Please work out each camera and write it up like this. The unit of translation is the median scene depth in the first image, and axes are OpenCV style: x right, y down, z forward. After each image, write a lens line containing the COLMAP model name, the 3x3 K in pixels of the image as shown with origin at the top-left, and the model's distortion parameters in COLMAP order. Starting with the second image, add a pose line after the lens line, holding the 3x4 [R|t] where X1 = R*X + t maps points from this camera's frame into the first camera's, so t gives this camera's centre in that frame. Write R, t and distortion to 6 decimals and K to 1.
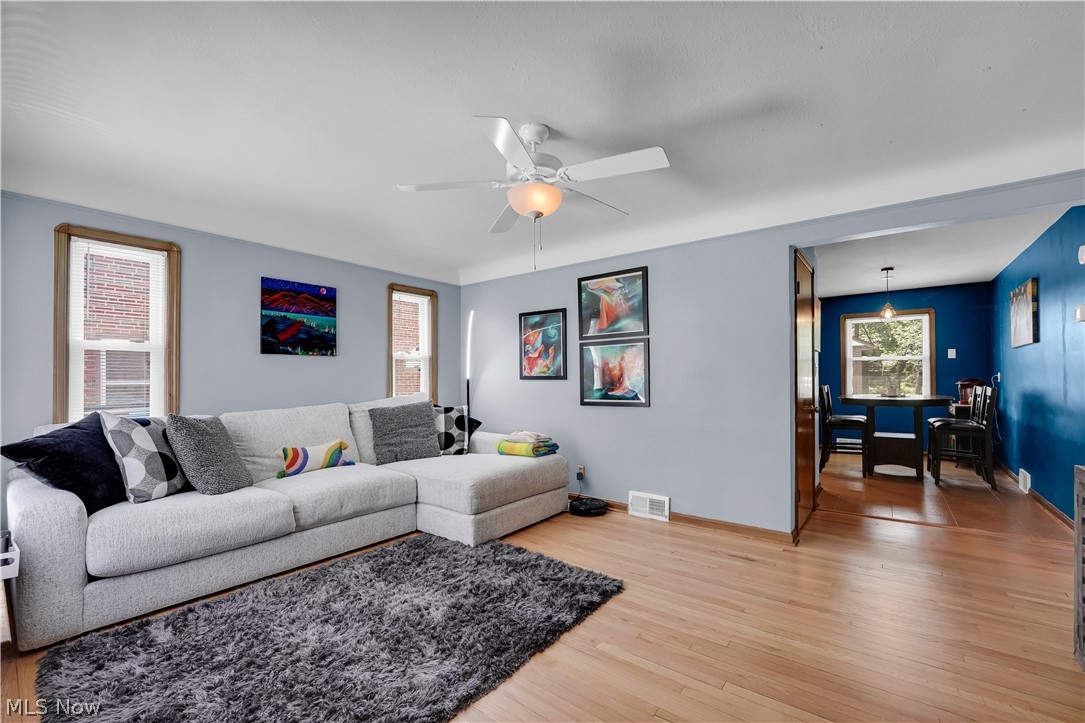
lens RADIAL K [[444.8, 0, 533.3], [0, 444.8, 374.8], [0, 0, 1]] dist [-0.025600, 0.002025]
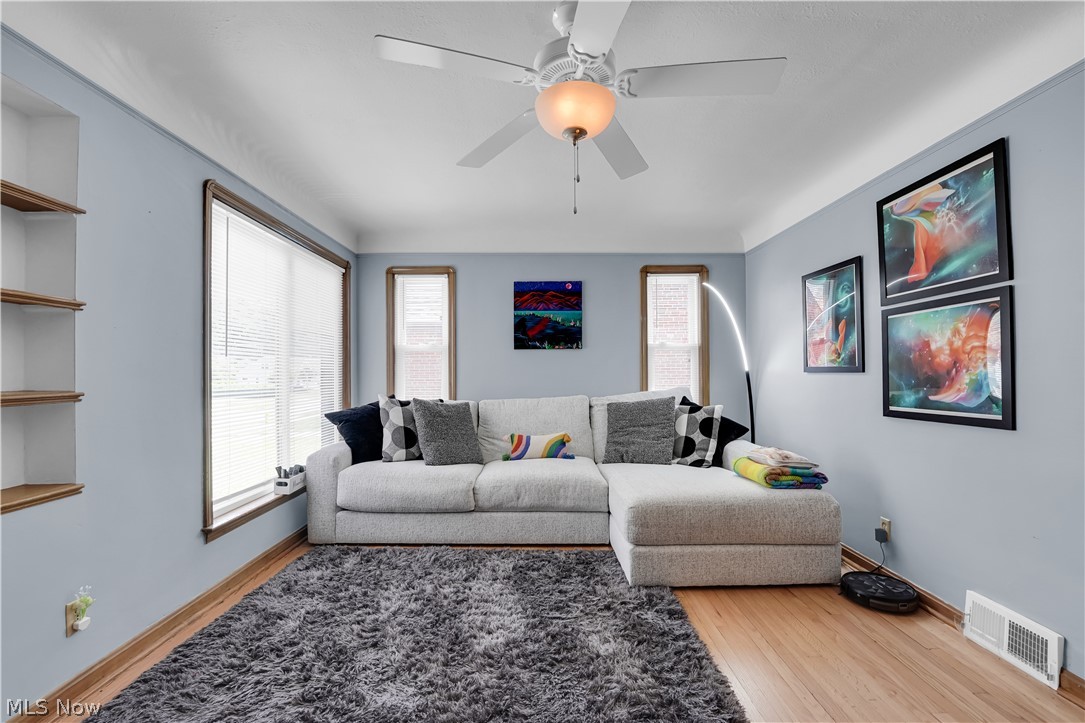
lens RADIAL K [[444.8, 0, 534.7], [0, 444.8, 368.5], [0, 0, 1]] dist [-0.025600, 0.002025]
pose [[0.627552, -0.005764, -0.778553, 0.309302], [0.007731, 0.999969, -0.001172, 0.003387], [0.778536, -0.005283, 0.627578, 0.318349]]
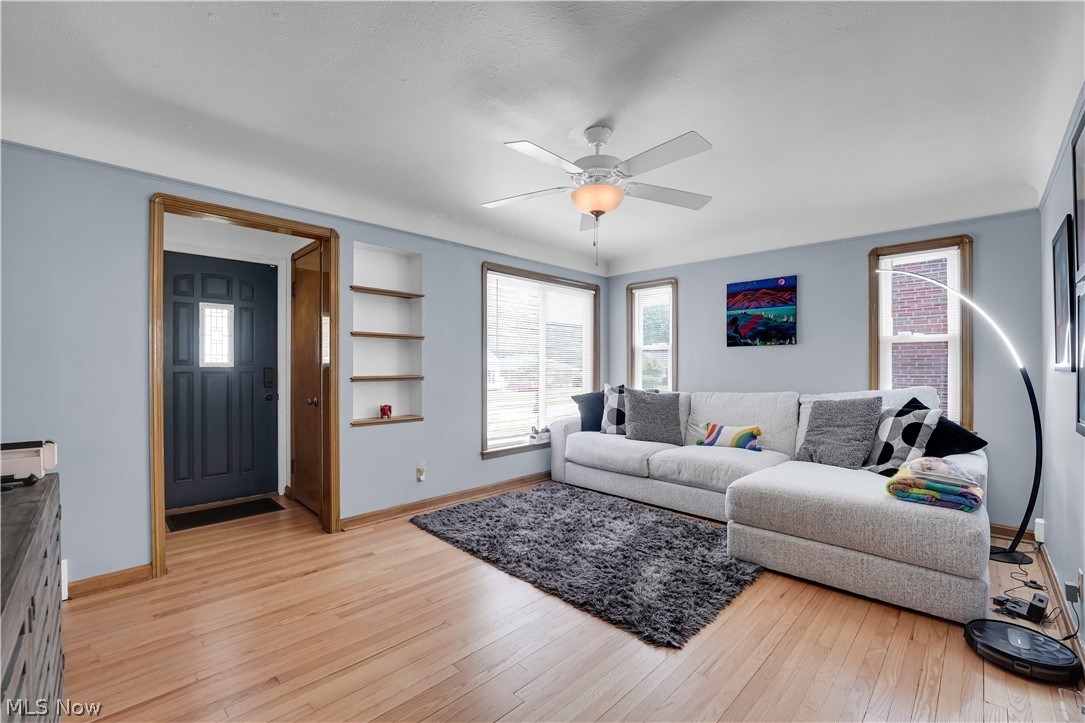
lens RADIAL K [[444.8, 0, 541.5], [0, 444.8, 366.0], [0, 0, 1]] dist [-0.025600, 0.002025]
pose [[-0.093797, 0.001043, -0.995591, 0.661396], [0.006232, 0.999980, 0.000460, 0.001957], [0.995572, -0.006161, -0.093801, 0.597147]]
